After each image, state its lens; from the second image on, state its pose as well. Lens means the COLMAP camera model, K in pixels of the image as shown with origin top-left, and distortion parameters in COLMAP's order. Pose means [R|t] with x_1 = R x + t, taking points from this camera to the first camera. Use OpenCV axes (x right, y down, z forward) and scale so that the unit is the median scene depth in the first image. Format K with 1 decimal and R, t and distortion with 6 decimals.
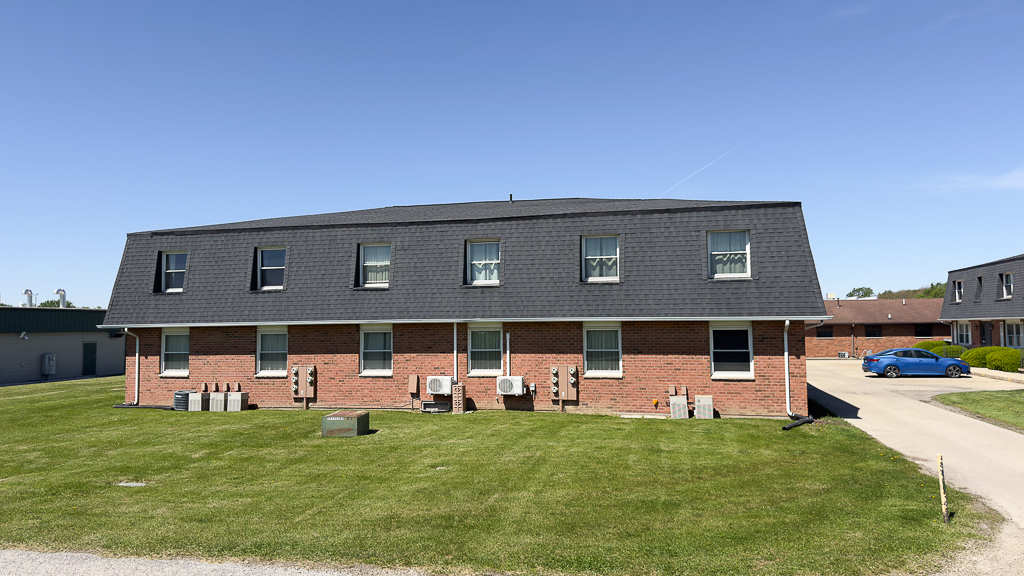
lens RADIAL K [[712.1, 0, 505.3], [0, 712.1, 289.4], [0, 0, 1]] dist [0.086114, -0.118837]
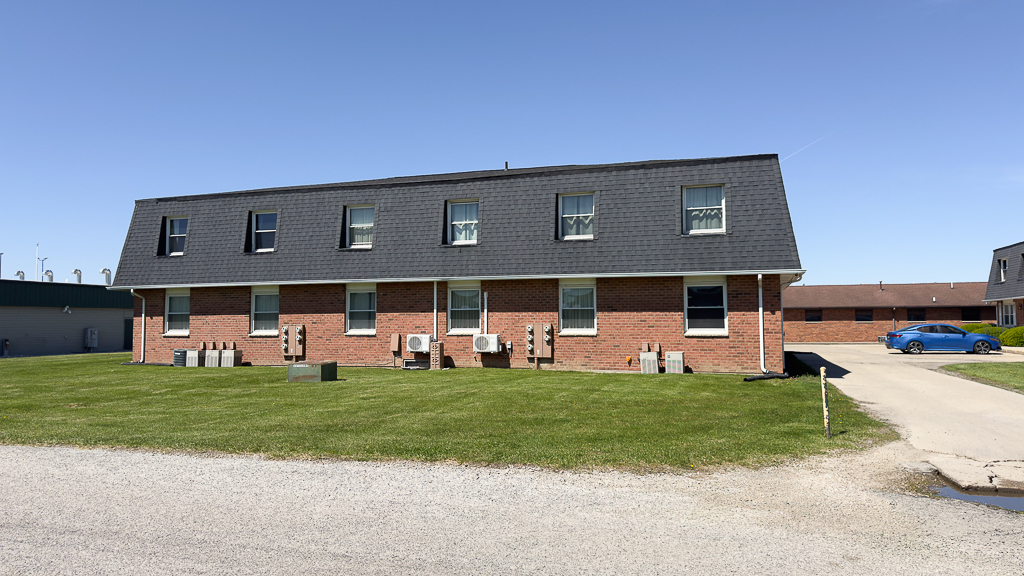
lens RADIAL K [[712.1, 0, 504.4], [0, 712.1, 285.5], [0, 0, 1]] dist [0.086114, -0.118837]
pose [[0.996271, 0.002068, -0.086250, 0.118617], [-0.002237, 0.999996, -0.001858, 0.055049], [0.086246, 0.002044, 0.996272, -0.000696]]
